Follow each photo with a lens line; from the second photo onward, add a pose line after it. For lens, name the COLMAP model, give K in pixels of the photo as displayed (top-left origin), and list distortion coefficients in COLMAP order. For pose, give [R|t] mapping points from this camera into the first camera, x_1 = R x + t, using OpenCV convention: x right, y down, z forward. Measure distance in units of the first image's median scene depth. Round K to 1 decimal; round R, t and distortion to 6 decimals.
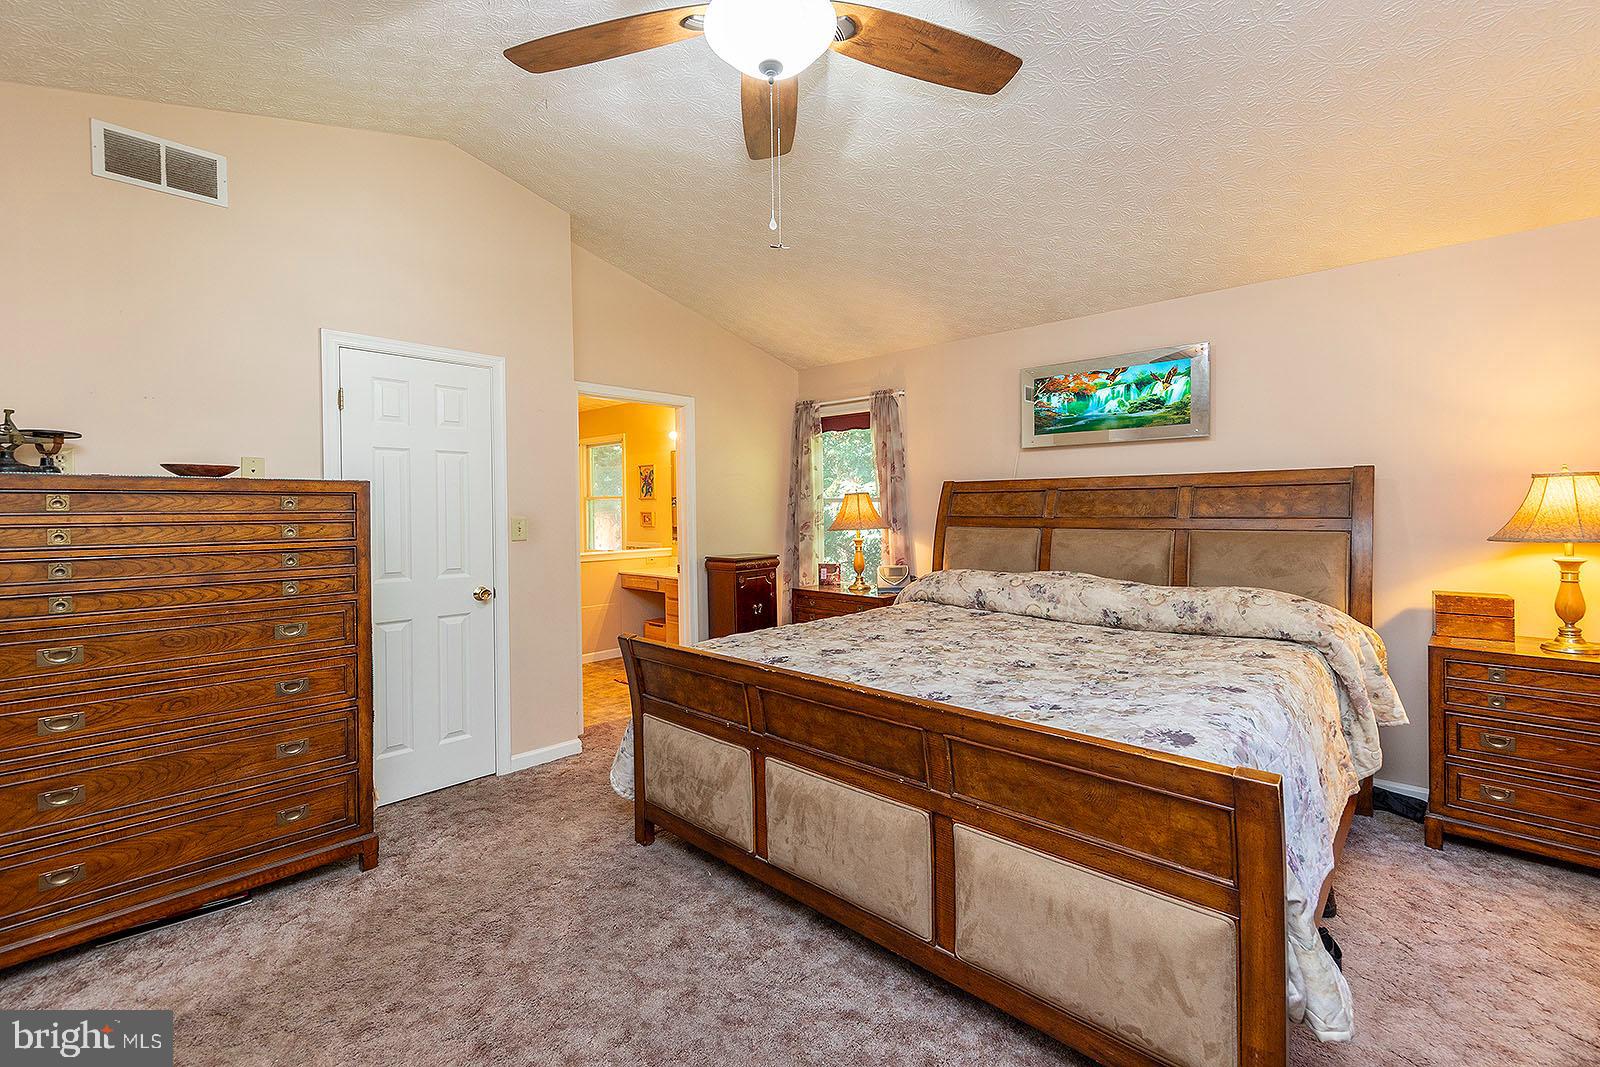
lens RADIAL K [[688.2, 0, 827.7], [0, 688.2, 522.6], [0, 0, 1]] dist [0.006868, -0.000221]
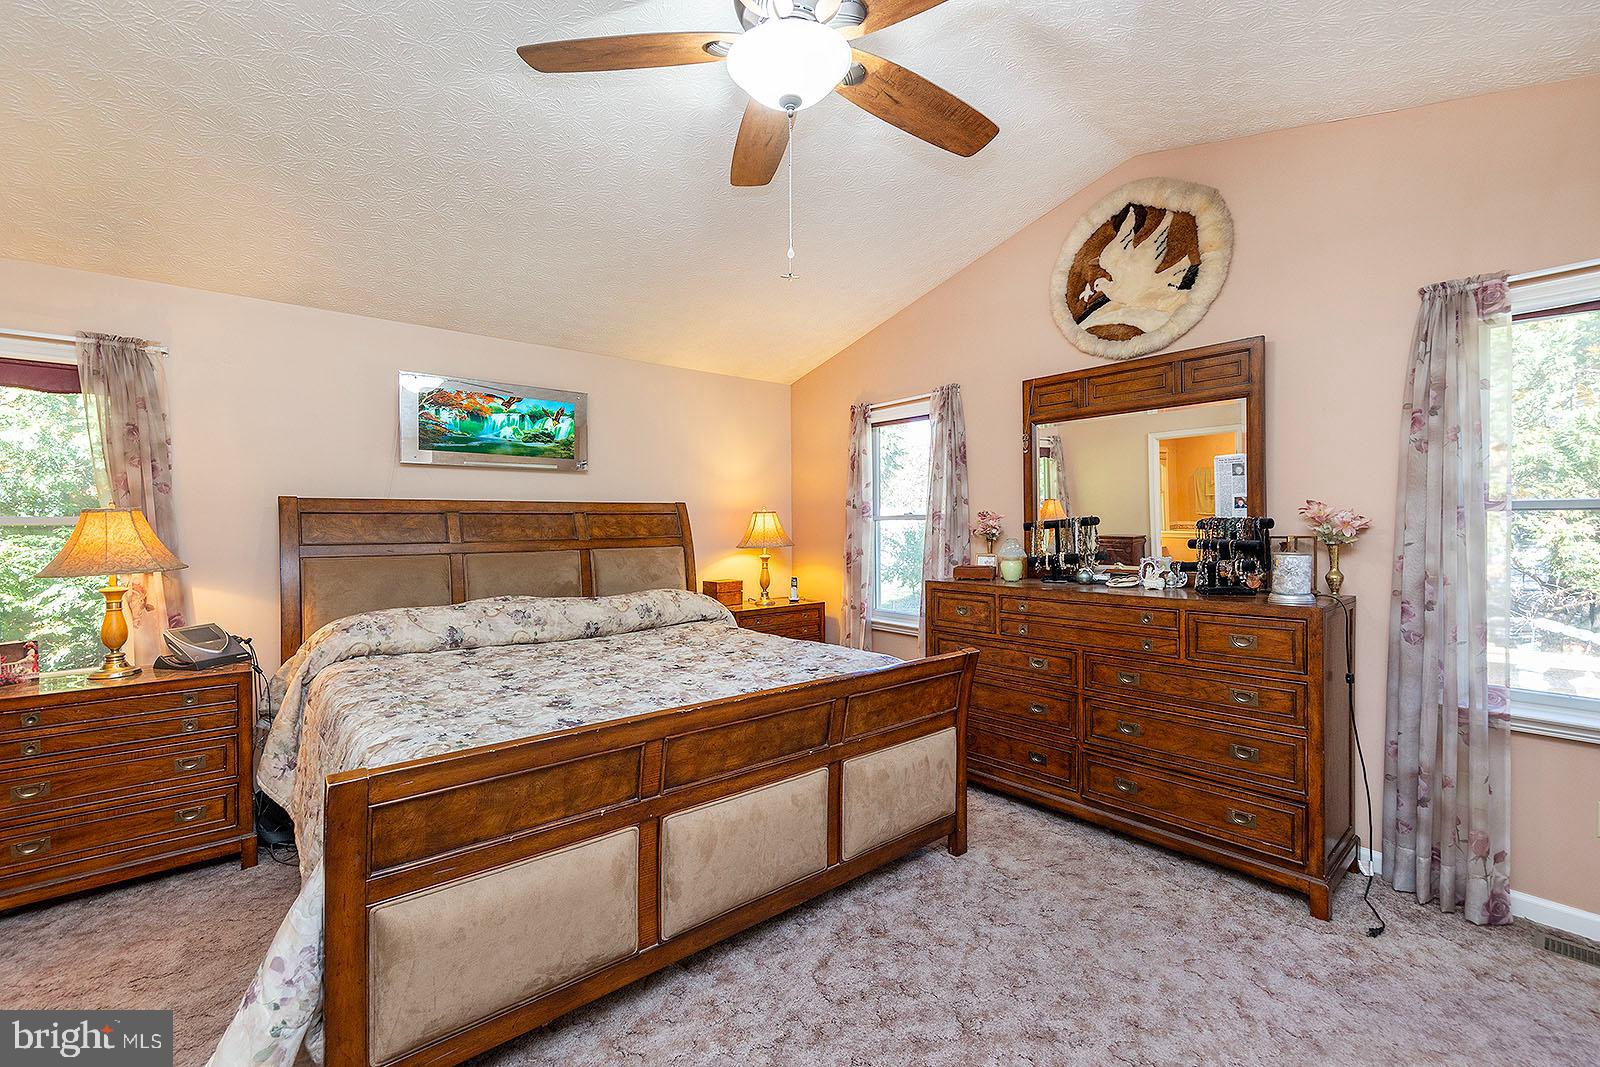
lens RADIAL K [[700.7, 0, 806.6], [0, 700.7, 540.5], [0, 0, 1]] dist [0.001571, 0.000092]
pose [[0.121280, -0.014956, 0.992506, -0.588067], [0.030685, 0.999465, 0.011312, -0.006530], [-0.992144, 0.029083, 0.121674, 0.448153]]
